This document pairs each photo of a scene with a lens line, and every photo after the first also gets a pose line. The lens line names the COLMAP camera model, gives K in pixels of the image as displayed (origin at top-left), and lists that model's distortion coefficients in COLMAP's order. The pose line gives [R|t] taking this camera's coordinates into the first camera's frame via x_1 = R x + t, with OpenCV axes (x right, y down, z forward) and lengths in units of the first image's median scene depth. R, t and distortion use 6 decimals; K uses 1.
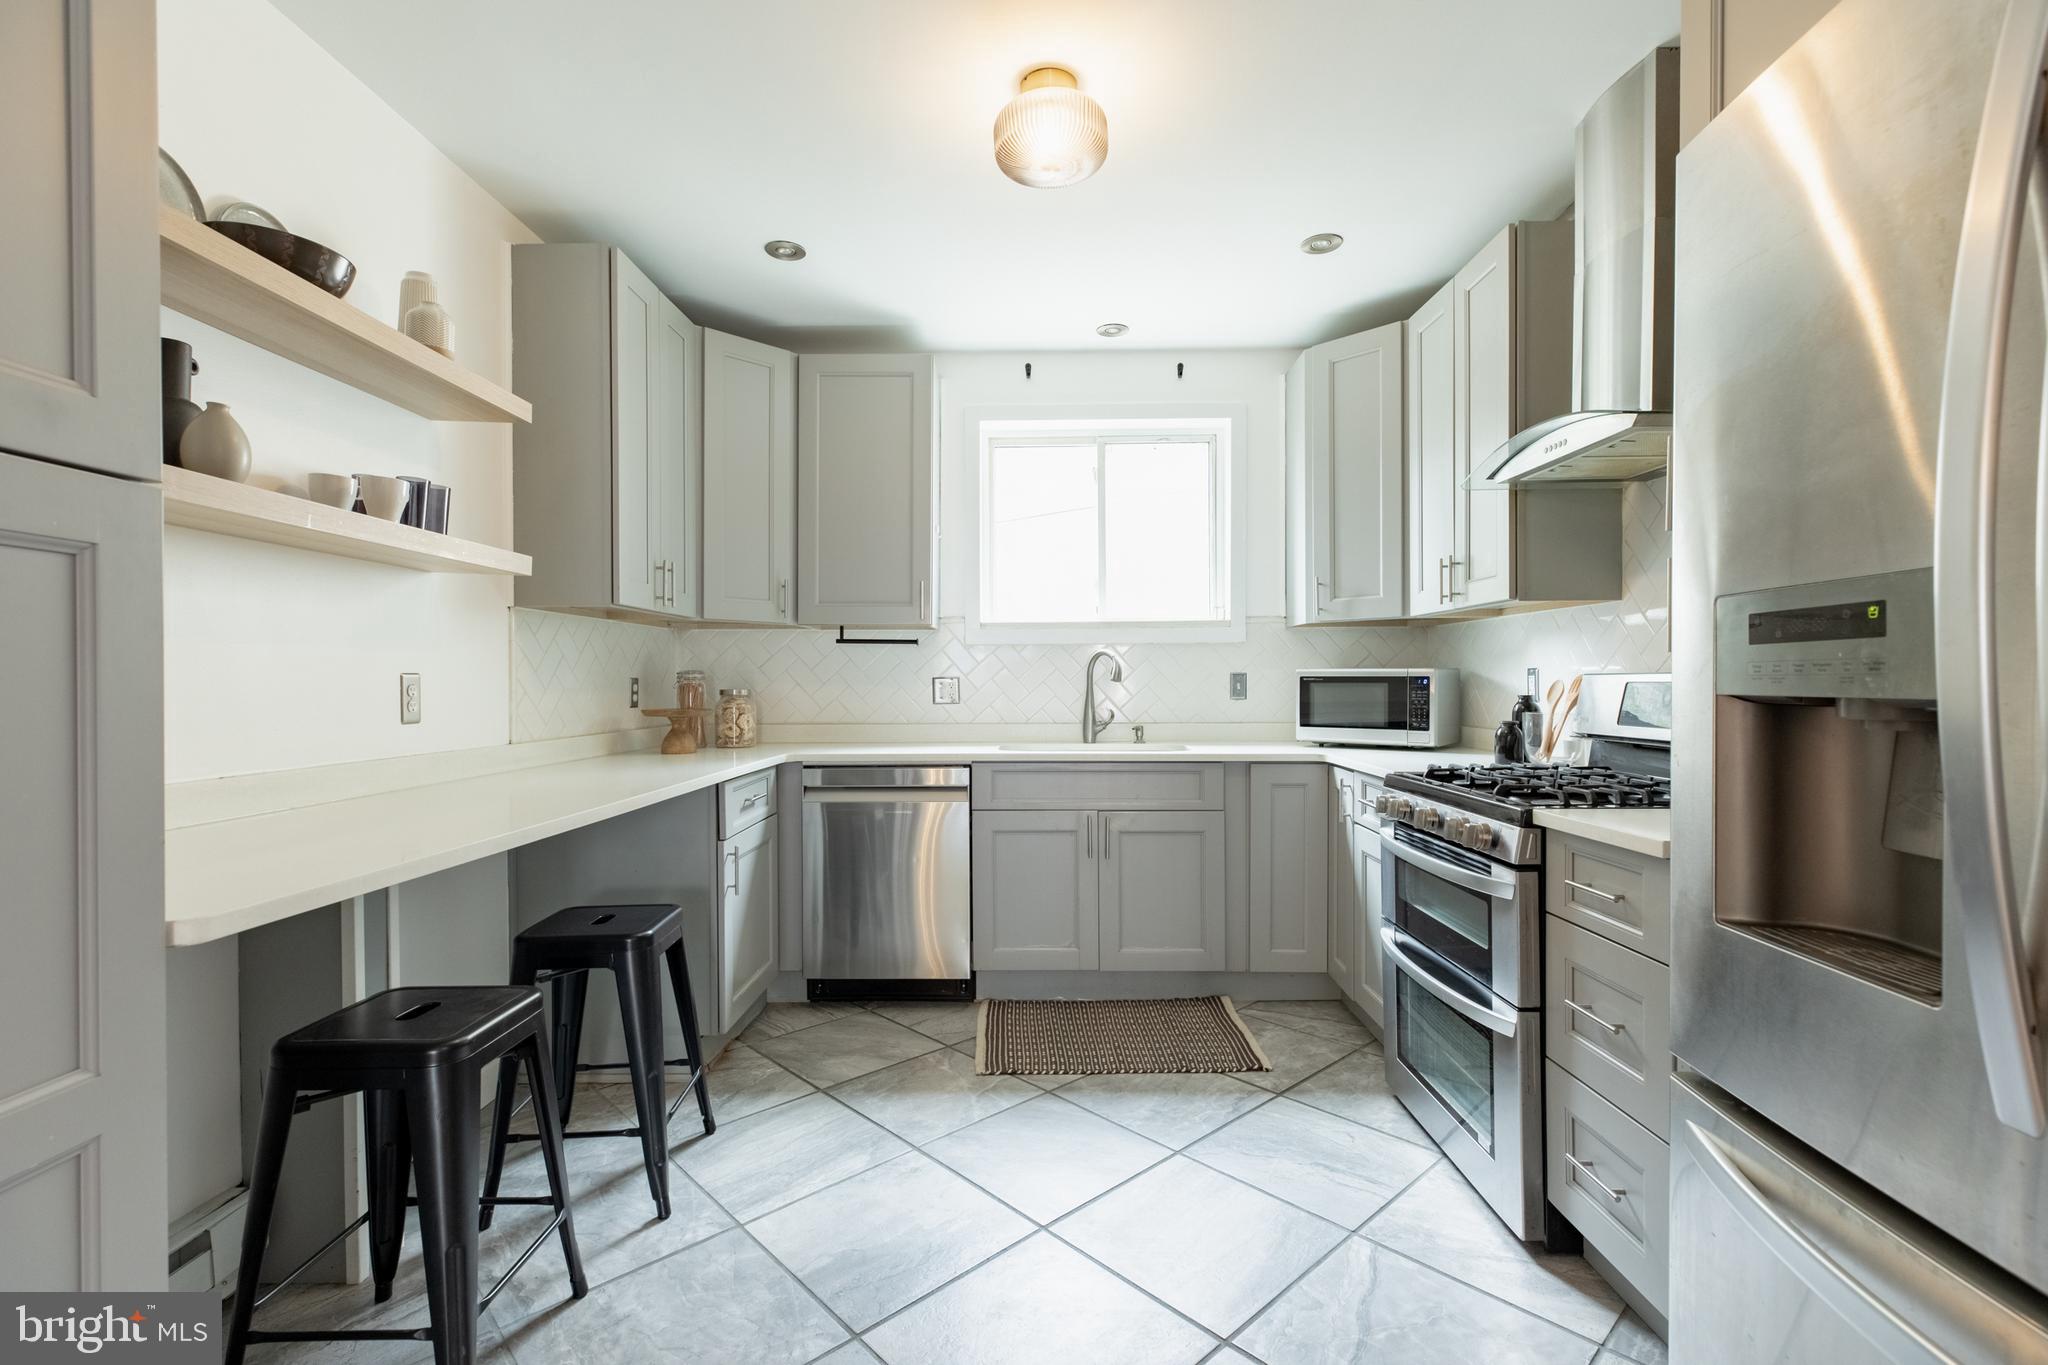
lens RADIAL K [[931.5, 0, 1035.4], [0, 931.5, 686.4], [0, 0, 1]] dist [-0.001218, 0.000398]
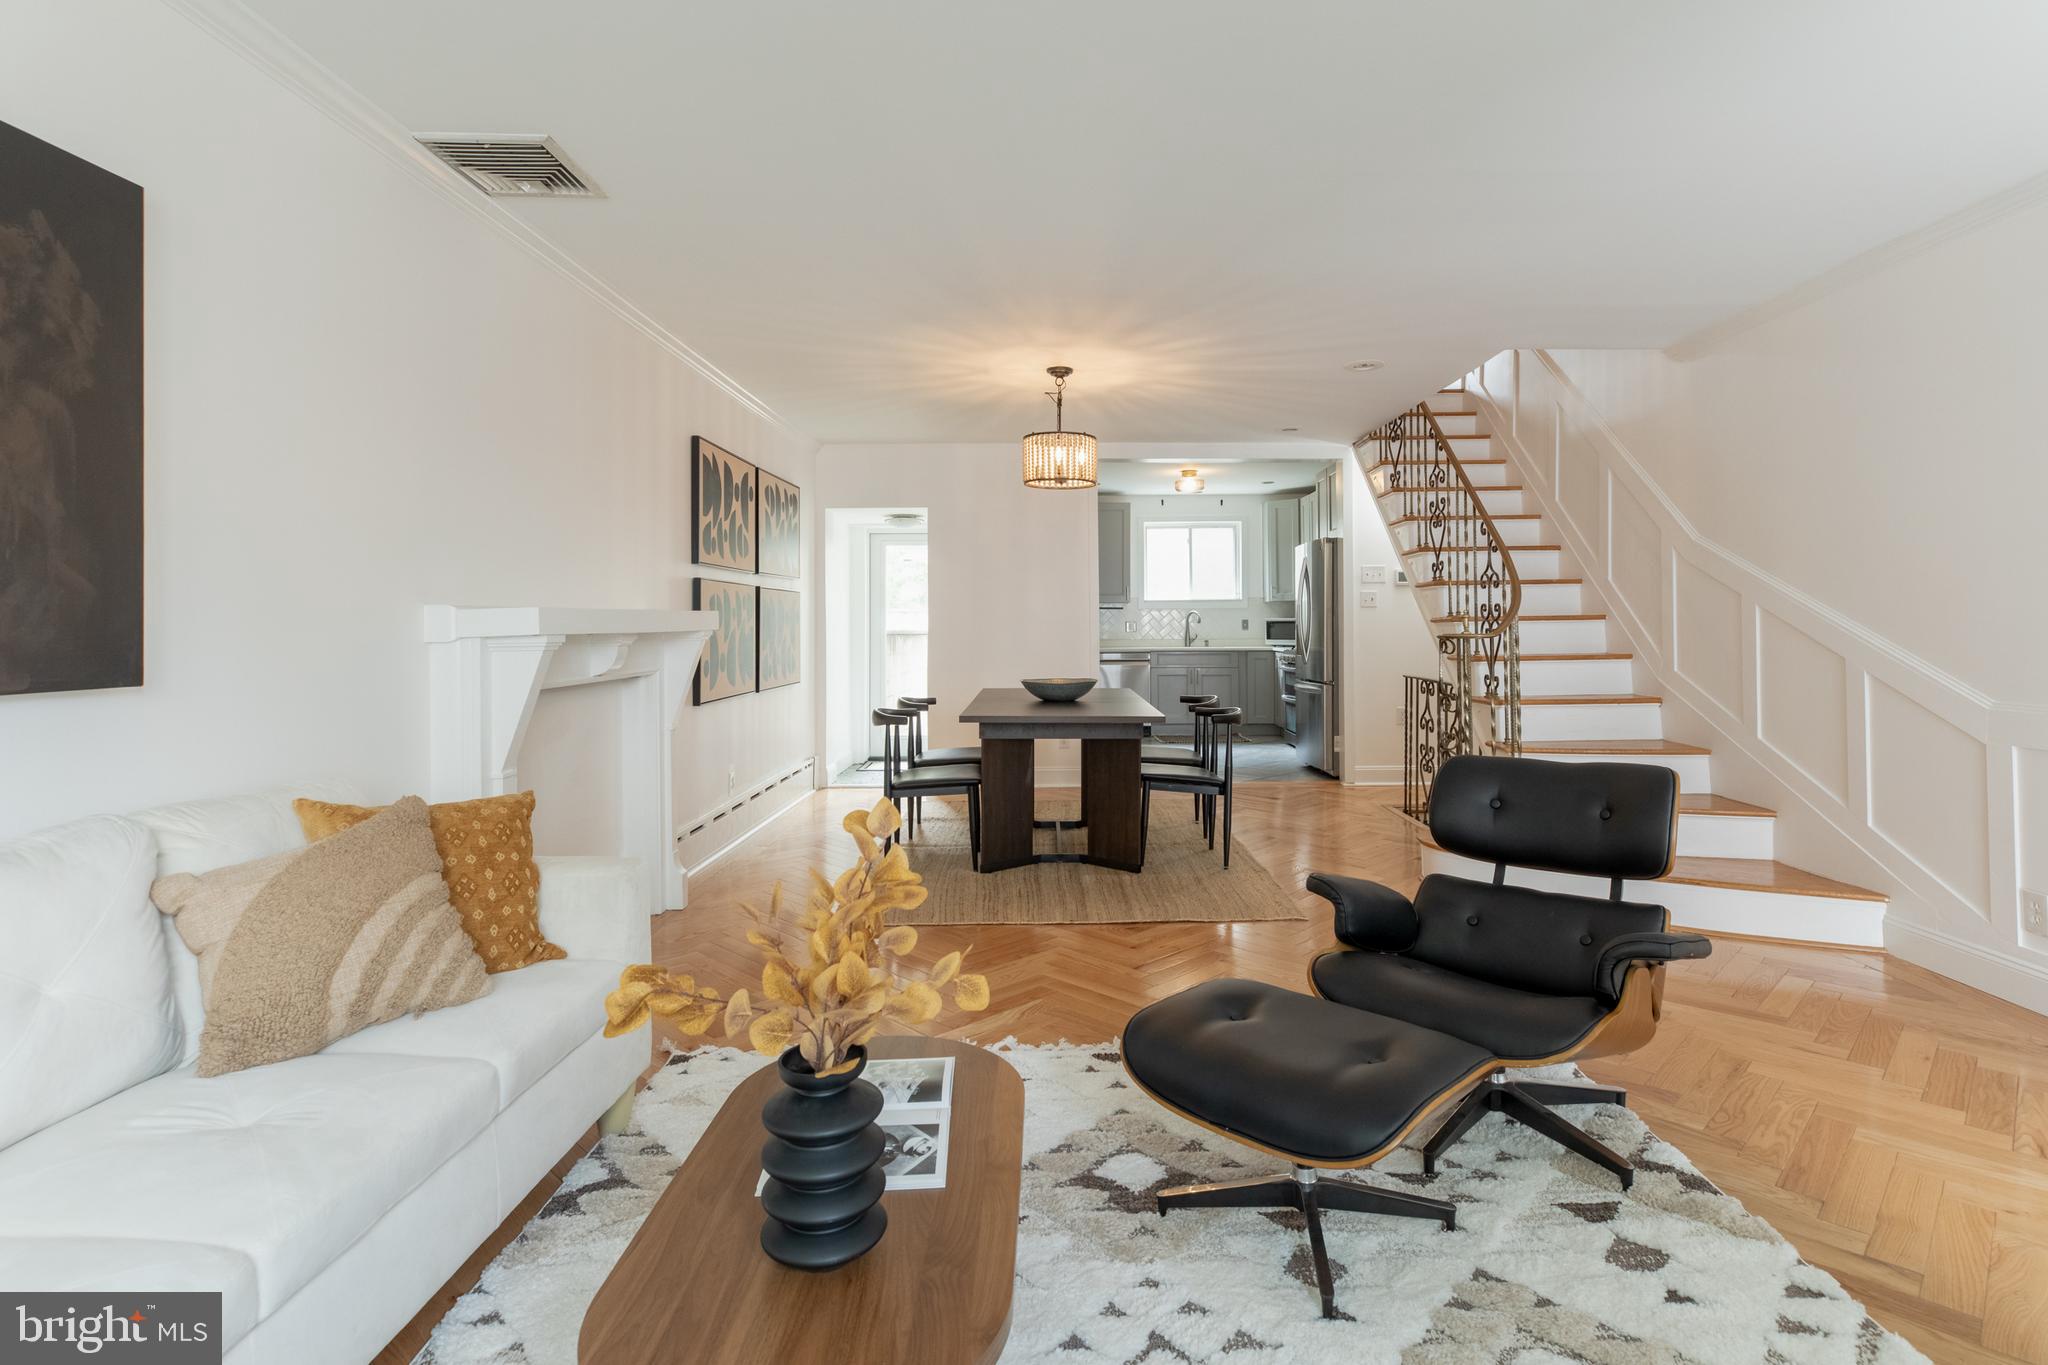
lens RADIAL K [[1030.8, 0, 1073.6], [0, 1030.8, 614.5], [0, 0, 1]] dist [-0.008739, 0.000806]
pose [[0.999820, -0.002384, 0.018846, -0.363281], [0.002664, 0.999886, -0.014850, 0.014168], [-0.018809, 0.014897, 0.999712, -2.159881]]
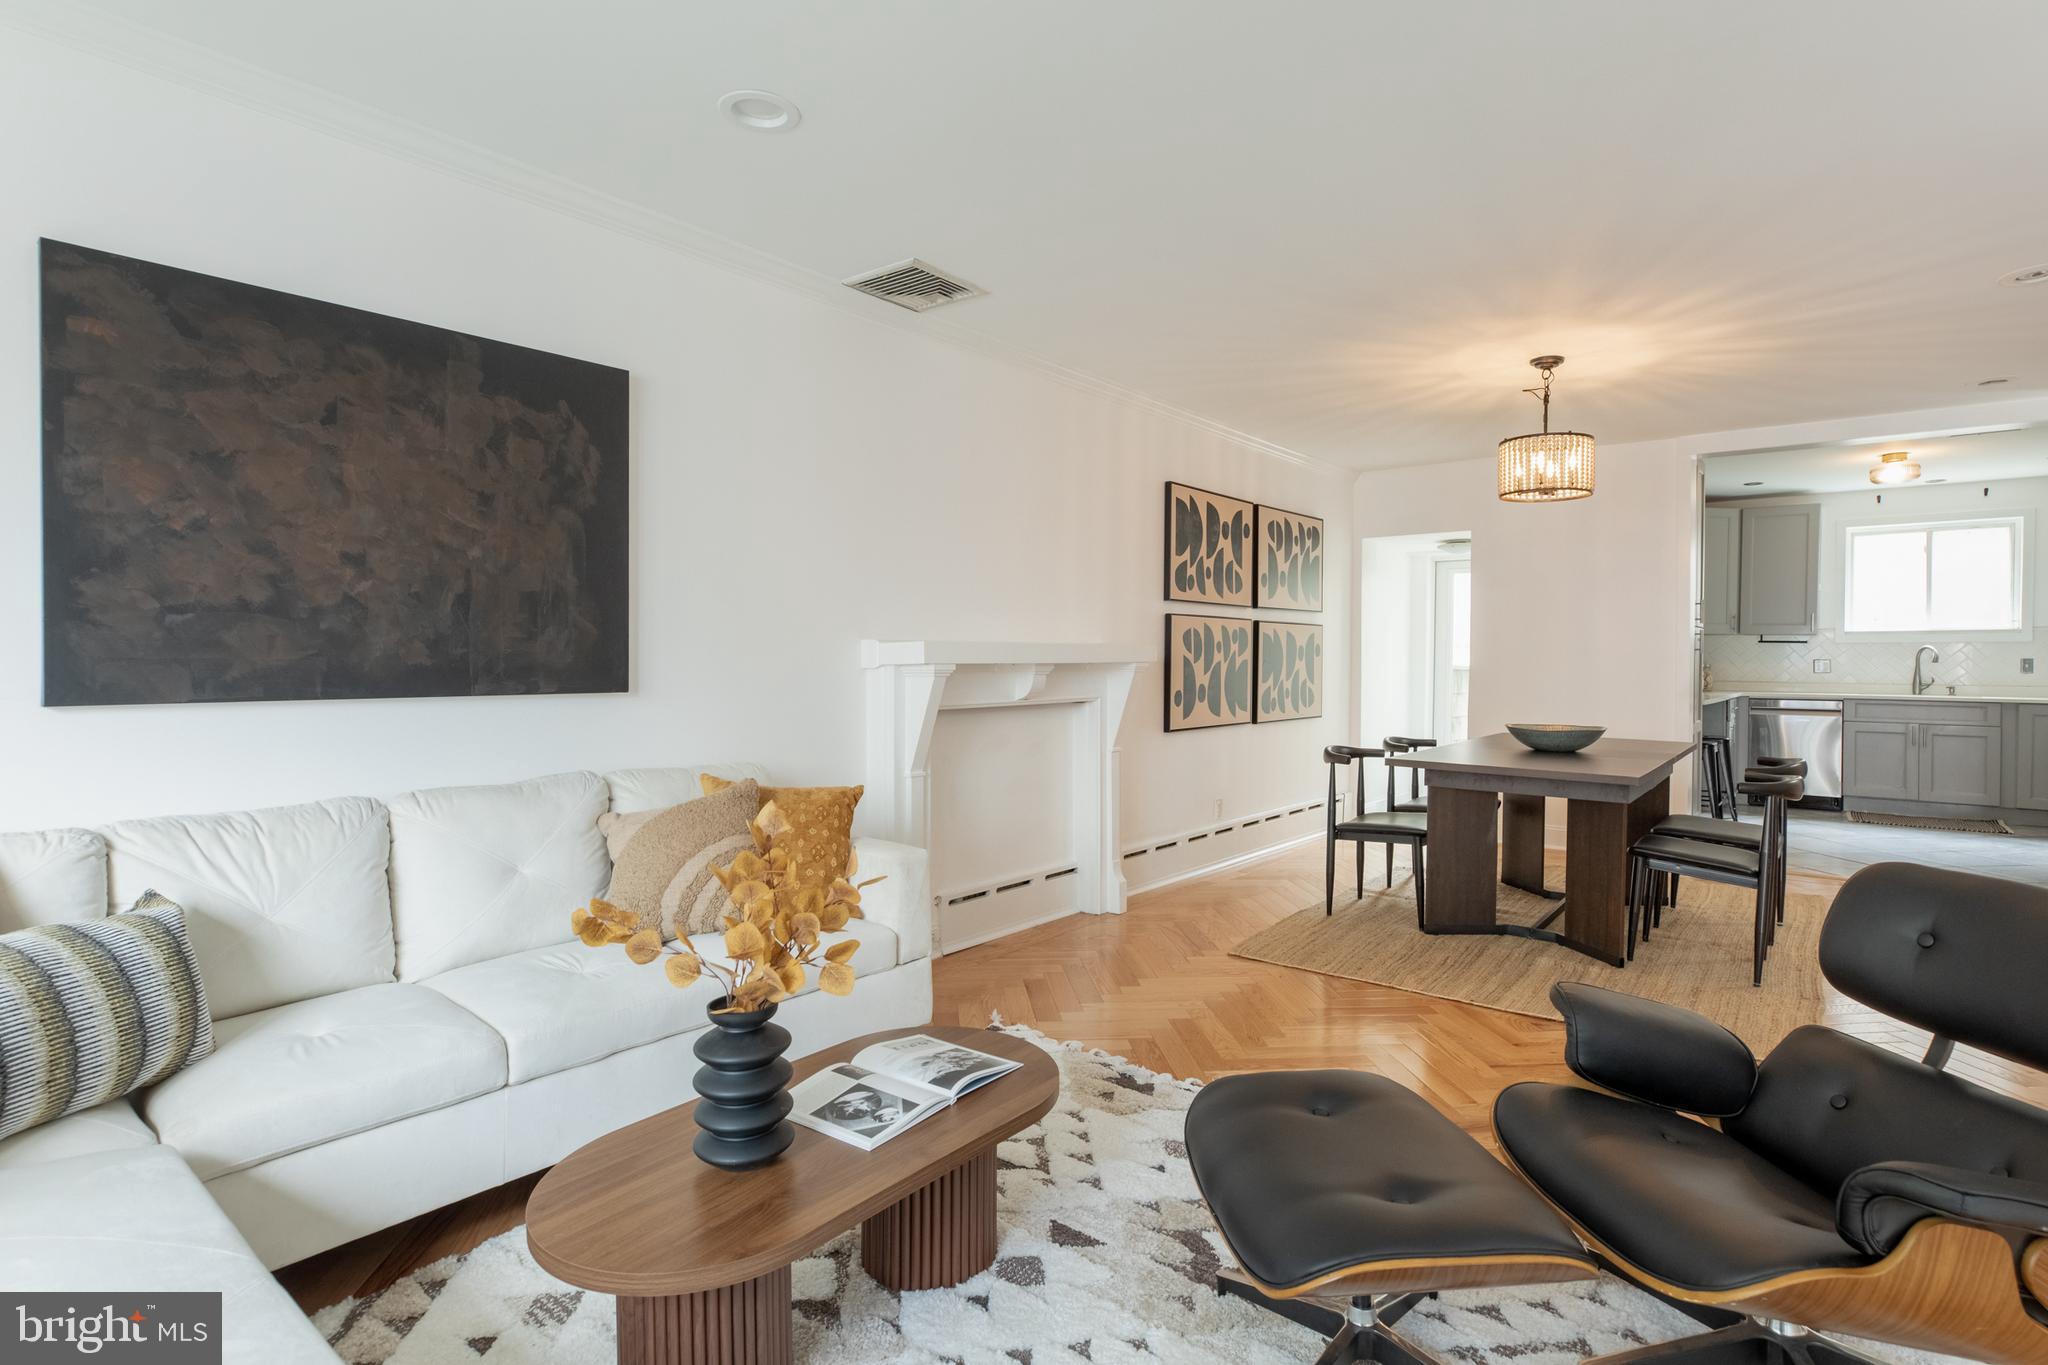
lens RADIAL K [[1030.8, 0, 1015.1], [0, 1030.8, 670.7], [0, 0, 1]] dist [-0.008739, 0.000806]
pose [[0.773346, 0.015687, -0.633789, -0.047174], [-0.011416, 0.999876, 0.010818, 0.011791], [0.633881, -0.001131, 0.773430, -2.060269]]
